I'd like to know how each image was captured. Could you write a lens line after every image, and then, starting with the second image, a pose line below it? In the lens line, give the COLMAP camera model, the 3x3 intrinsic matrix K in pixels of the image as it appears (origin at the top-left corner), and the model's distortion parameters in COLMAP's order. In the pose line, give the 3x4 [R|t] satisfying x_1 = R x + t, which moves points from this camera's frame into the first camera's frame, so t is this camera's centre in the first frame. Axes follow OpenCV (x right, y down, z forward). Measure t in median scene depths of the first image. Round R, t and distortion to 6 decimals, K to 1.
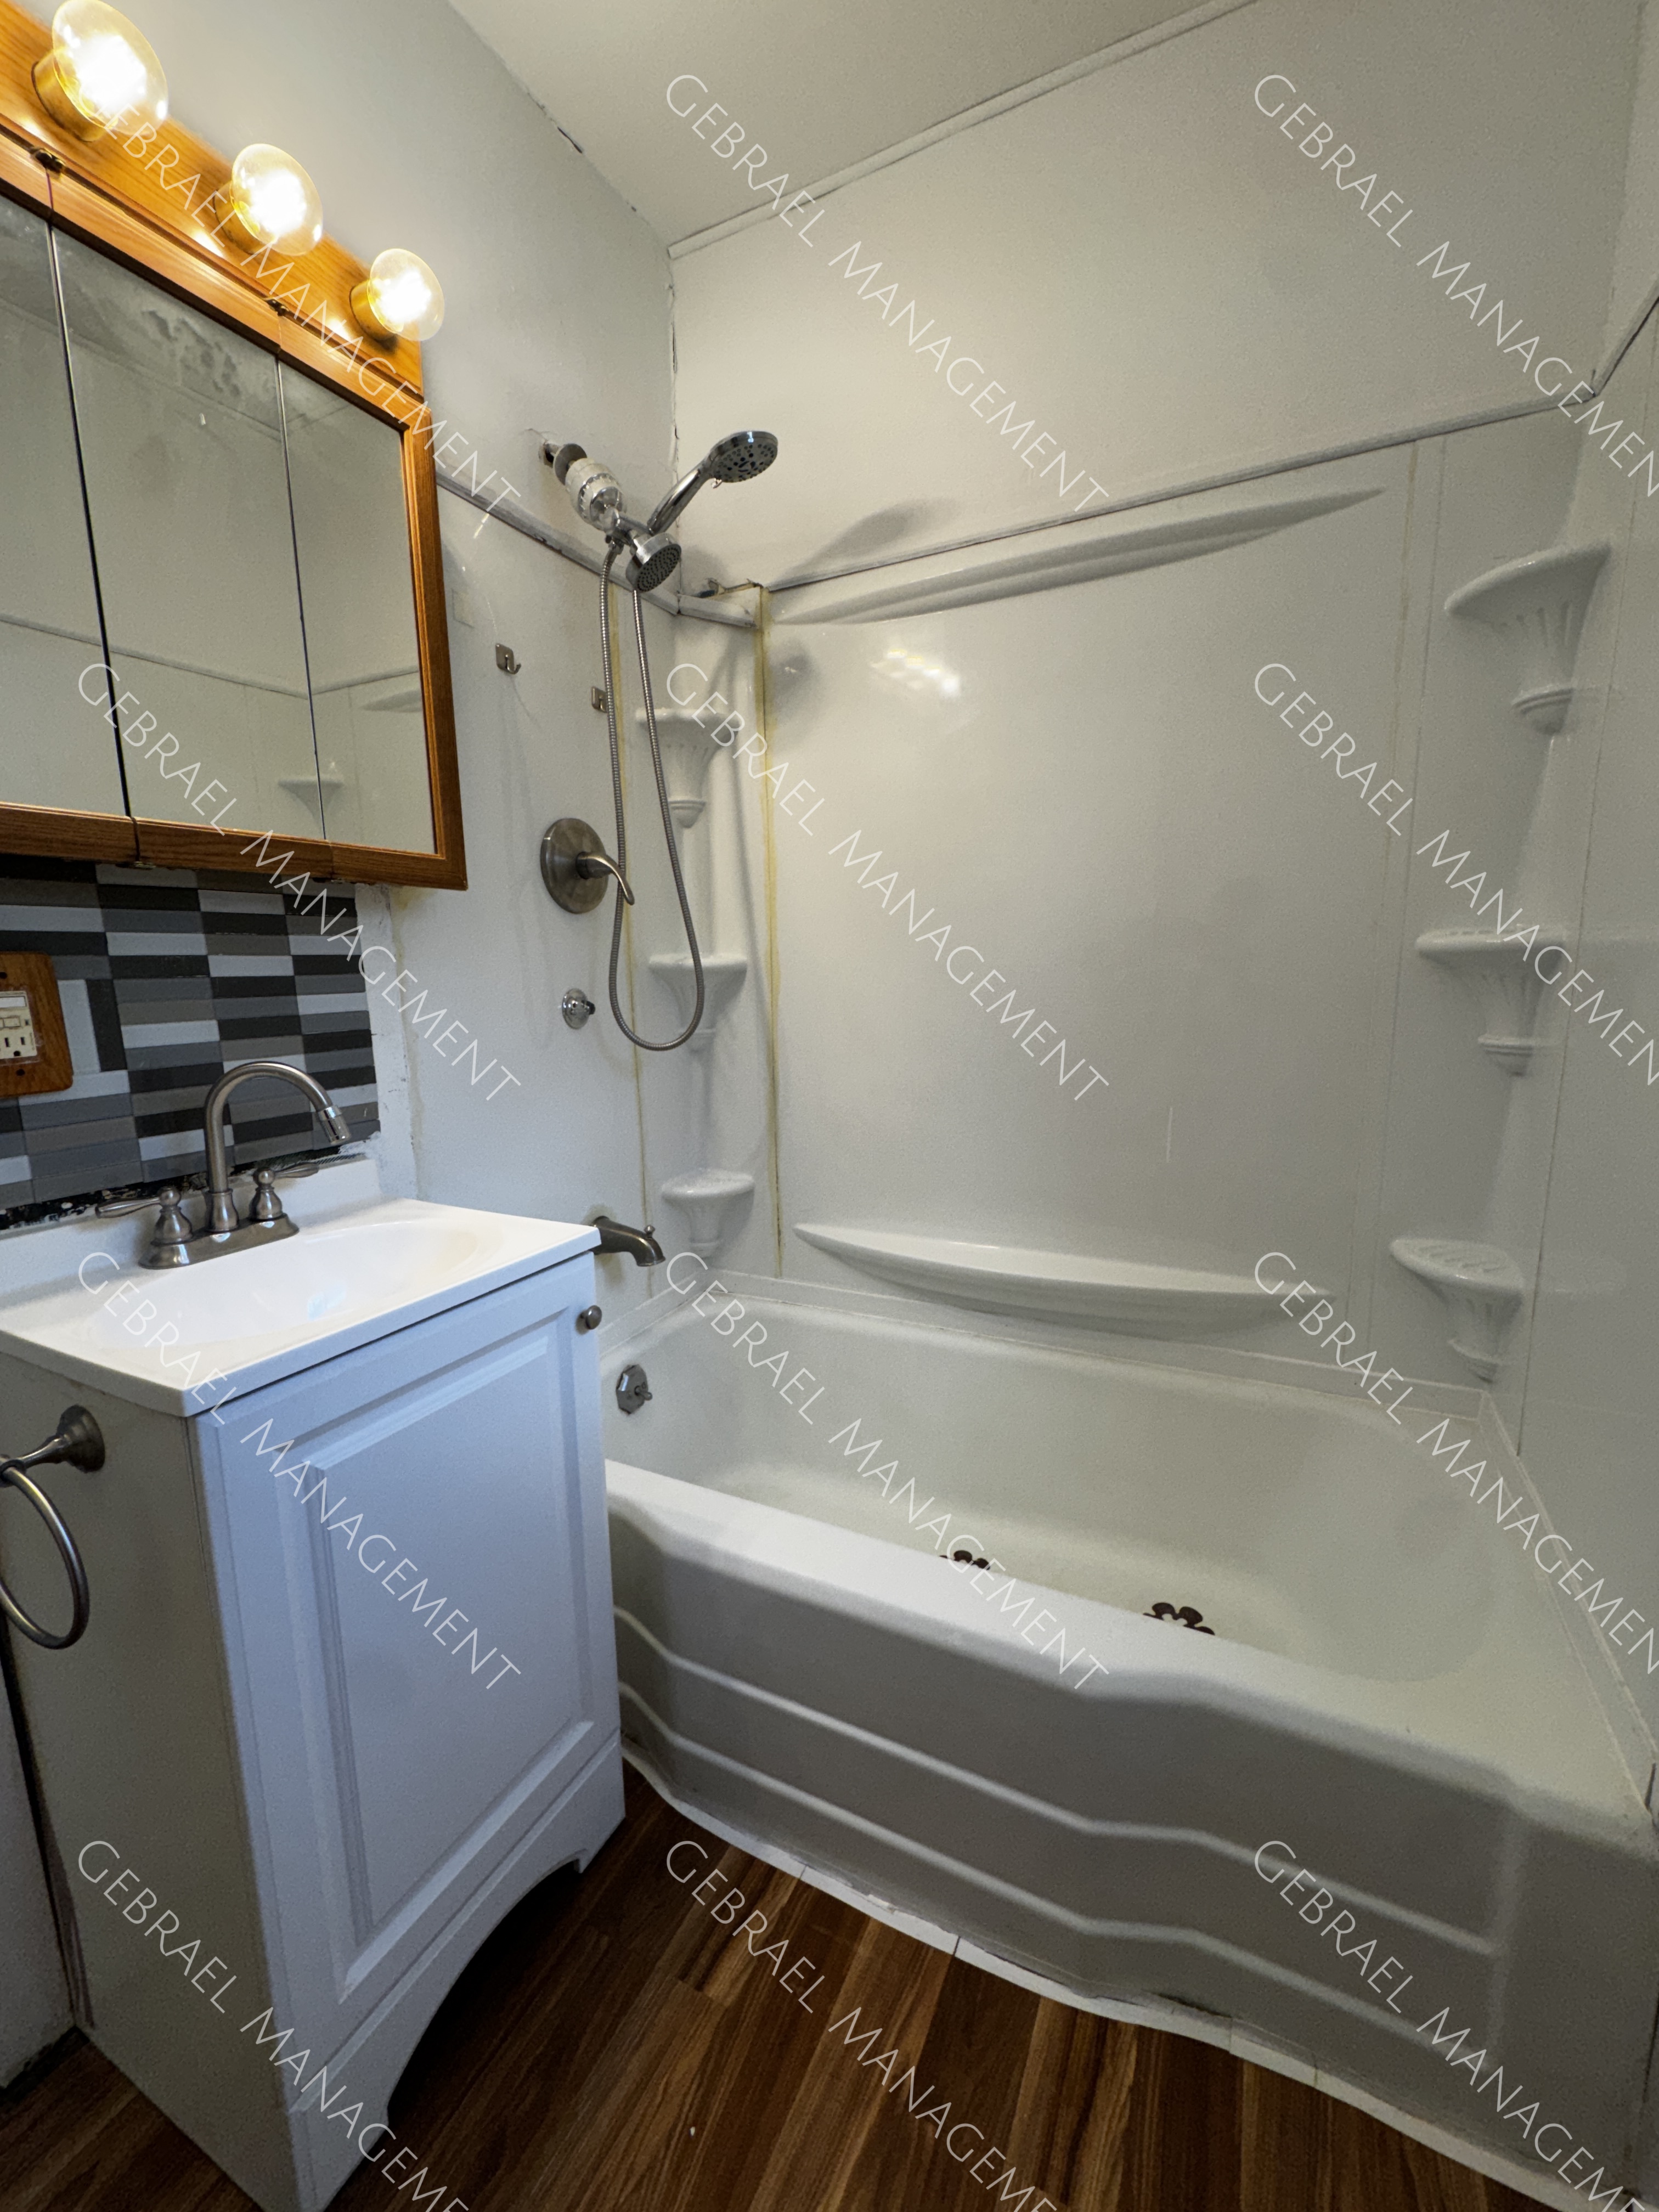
lens RADIAL K [[884.0, 0, 831.1], [0, 884.0, 1109.8], [0, 0, 1]] dist [-0.003335, 0.000500]
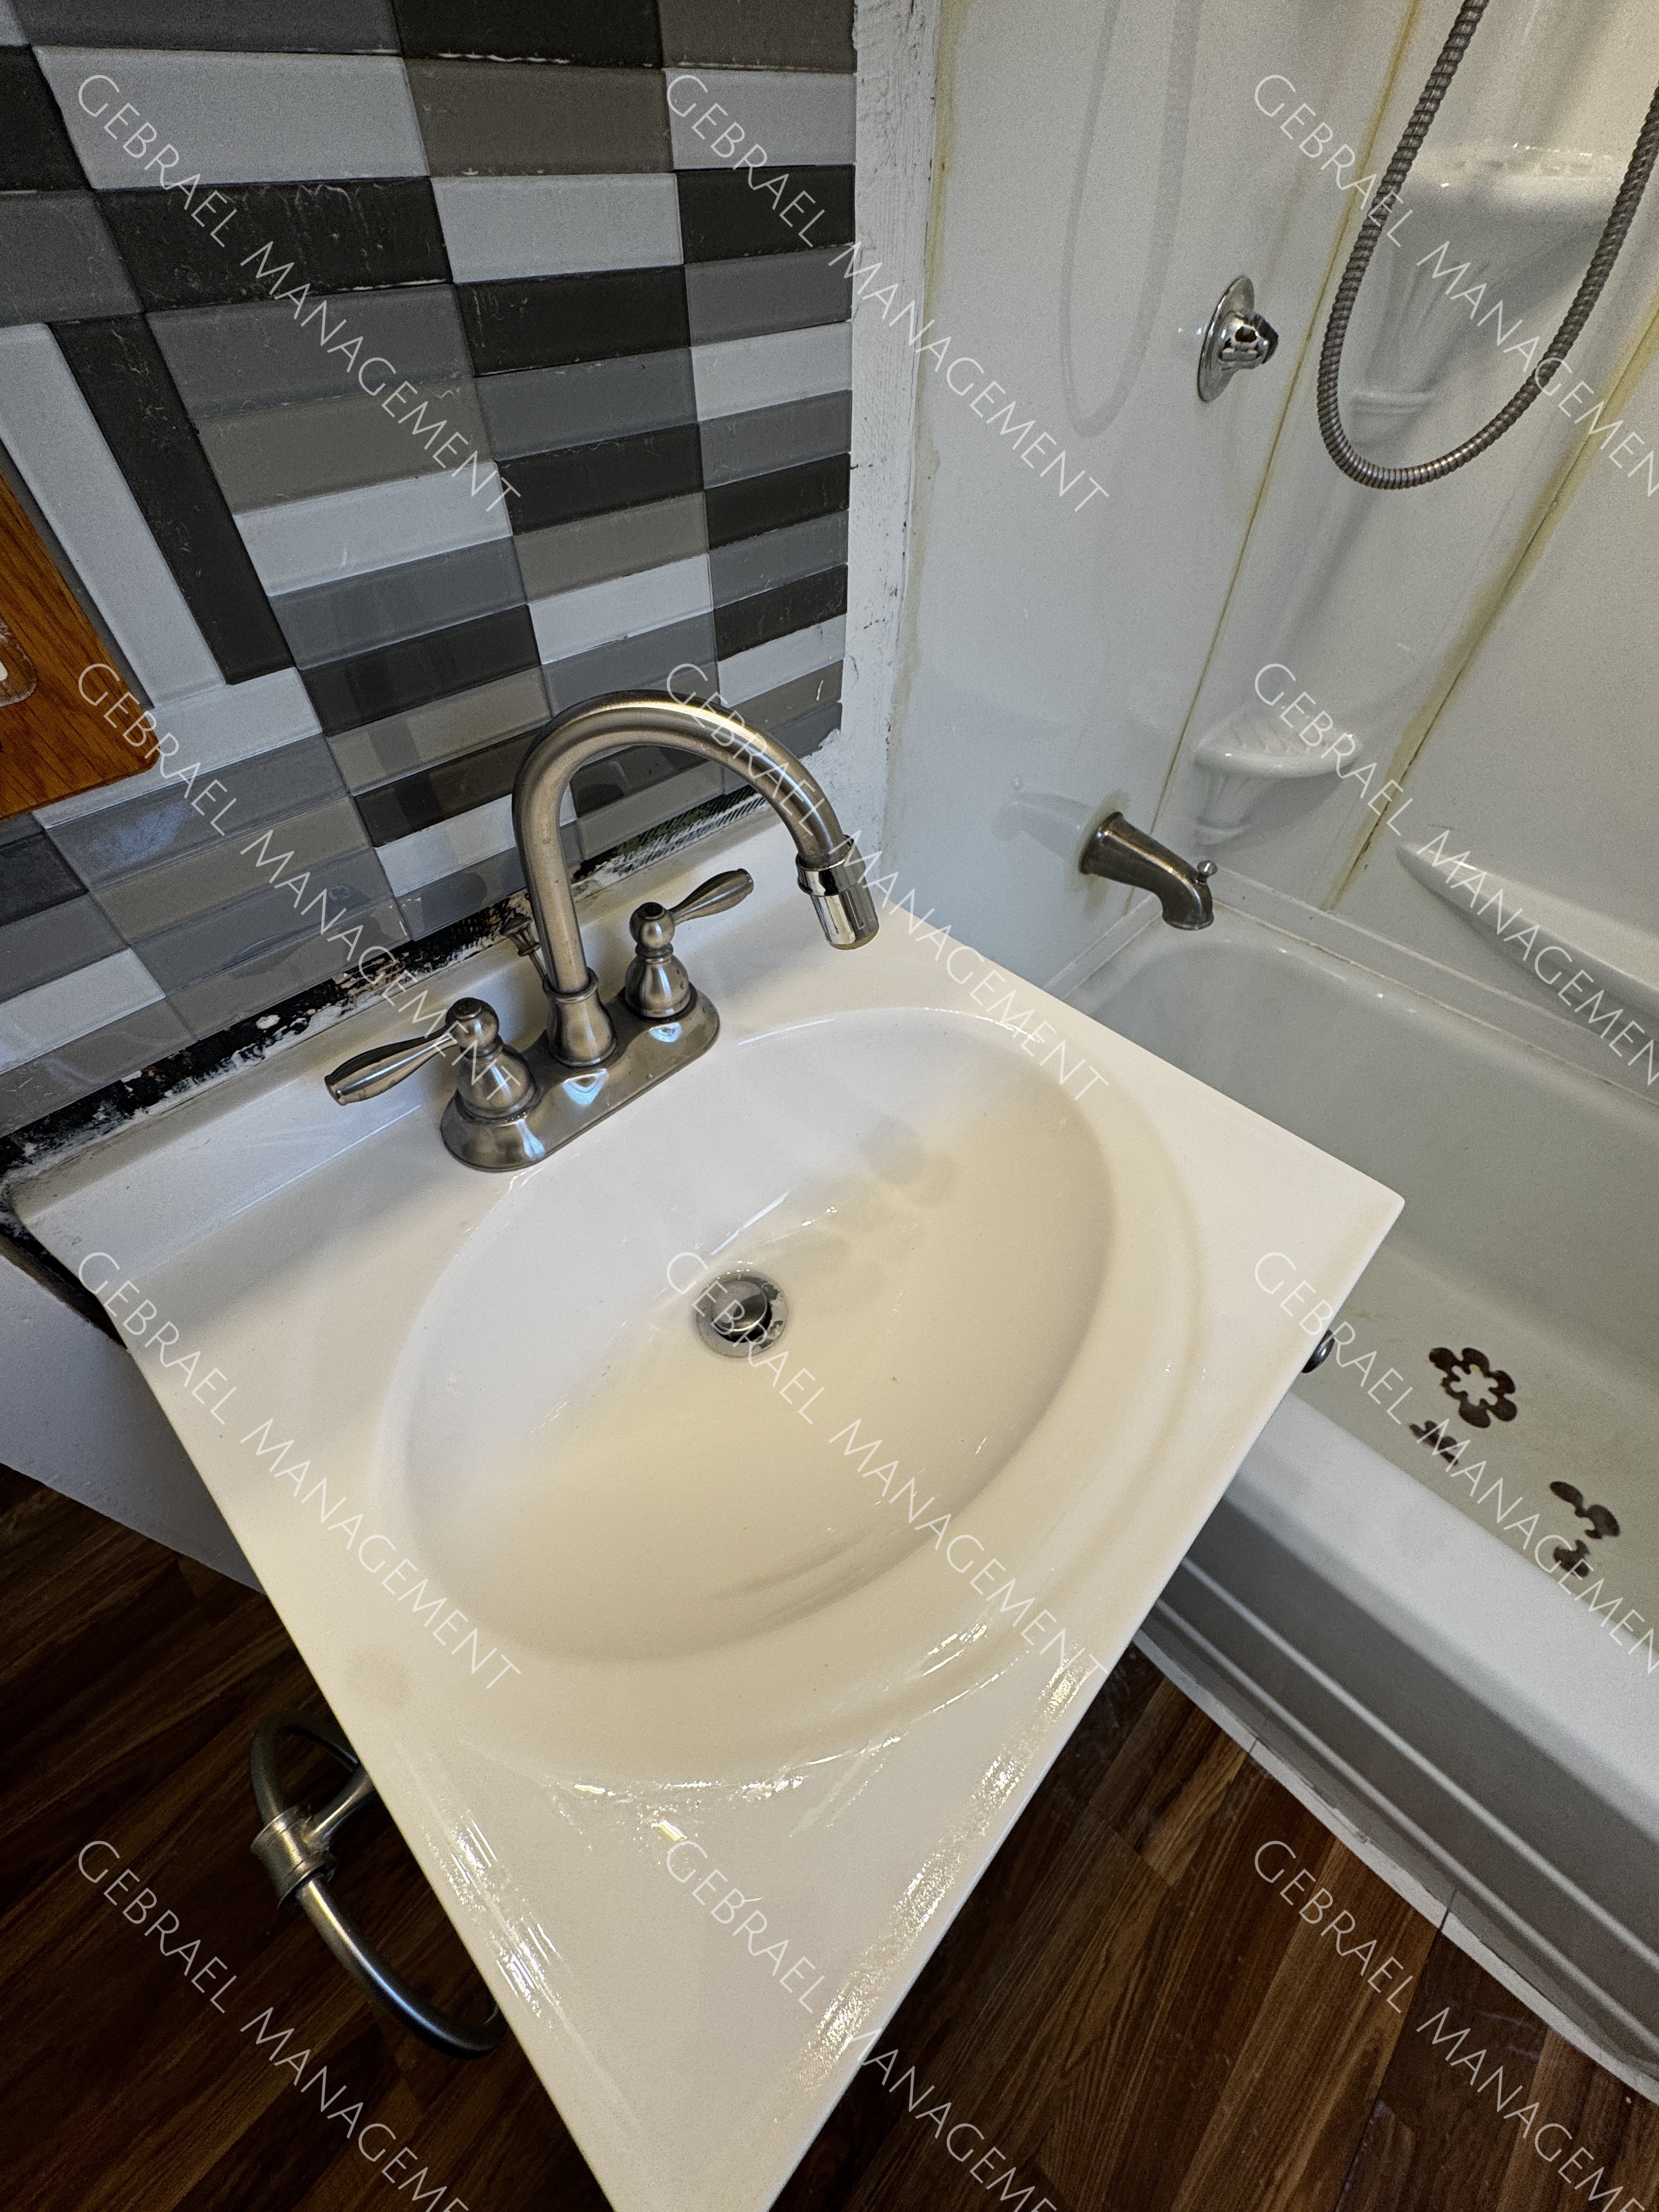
lens RADIAL K [[884.0, 0, 830.3], [0, 884.0, 1104.9], [0, 0, 1]] dist [-0.003335, 0.000500]
pose [[0.953881, 0.250648, -0.165184, -0.467062], [-0.086884, 0.757252, 0.647318, -0.143237], [0.287335, -0.603112, 0.744106, 0.653439]]
